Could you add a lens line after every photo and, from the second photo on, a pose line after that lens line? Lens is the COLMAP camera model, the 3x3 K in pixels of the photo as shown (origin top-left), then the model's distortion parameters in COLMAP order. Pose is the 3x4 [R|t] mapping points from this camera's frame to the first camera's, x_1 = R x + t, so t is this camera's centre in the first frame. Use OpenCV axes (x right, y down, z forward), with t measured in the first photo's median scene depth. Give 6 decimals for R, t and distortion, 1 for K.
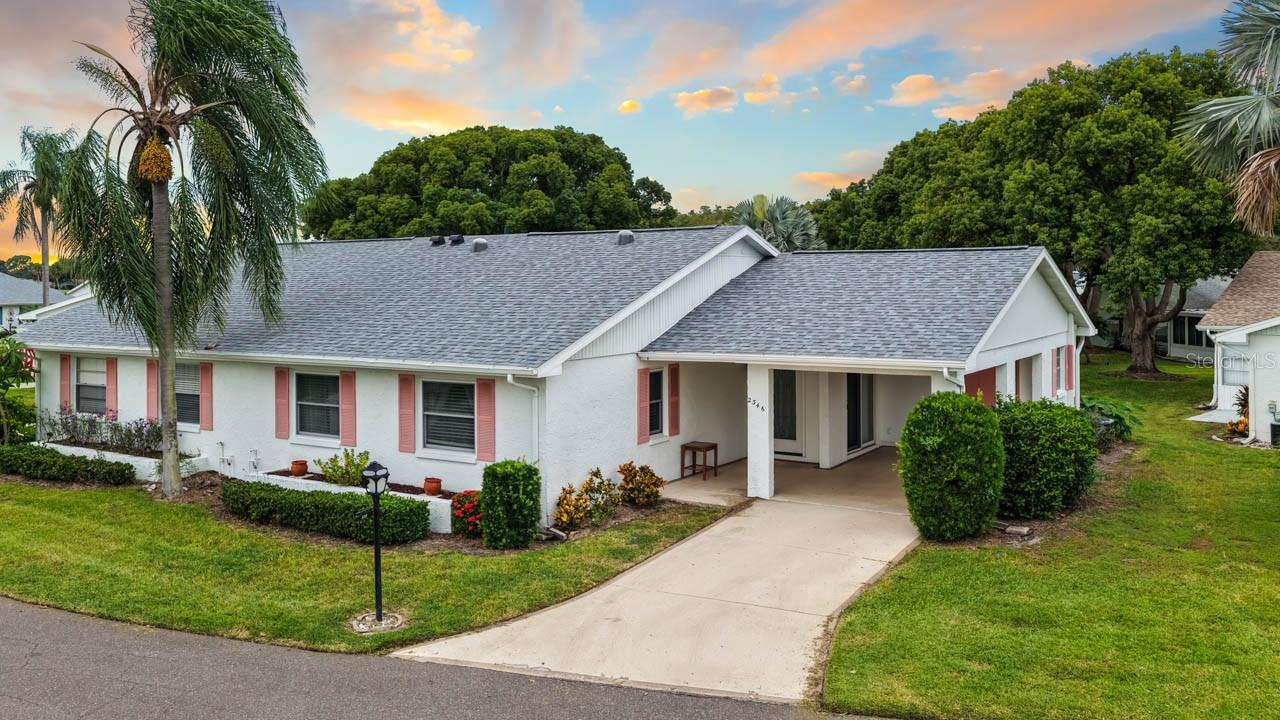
lens RADIAL K [[1095.5, 0, 638.7], [0, 1095.5, 238.3], [0, 0, 1]] dist [-0.005085, 0.013211]
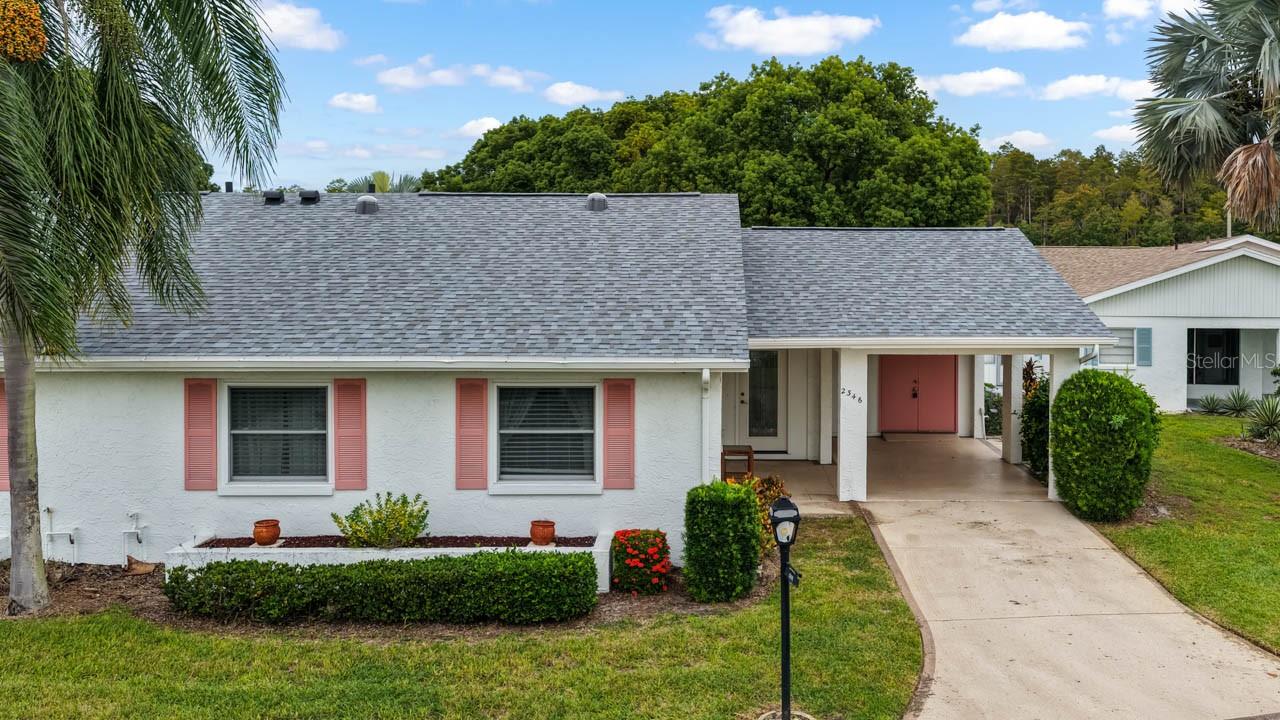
lens RADIAL K [[1115.3, 0, 639.8], [0, 1115.3, 272.5], [0, 0, 1]] dist [0.004165, 0.003061]
pose [[0.827960, 0.011686, 0.560665, -0.494640], [-0.027619, 0.999419, 0.019954, 0.037820], [-0.560107, -0.032006, 0.827802, 0.335682]]
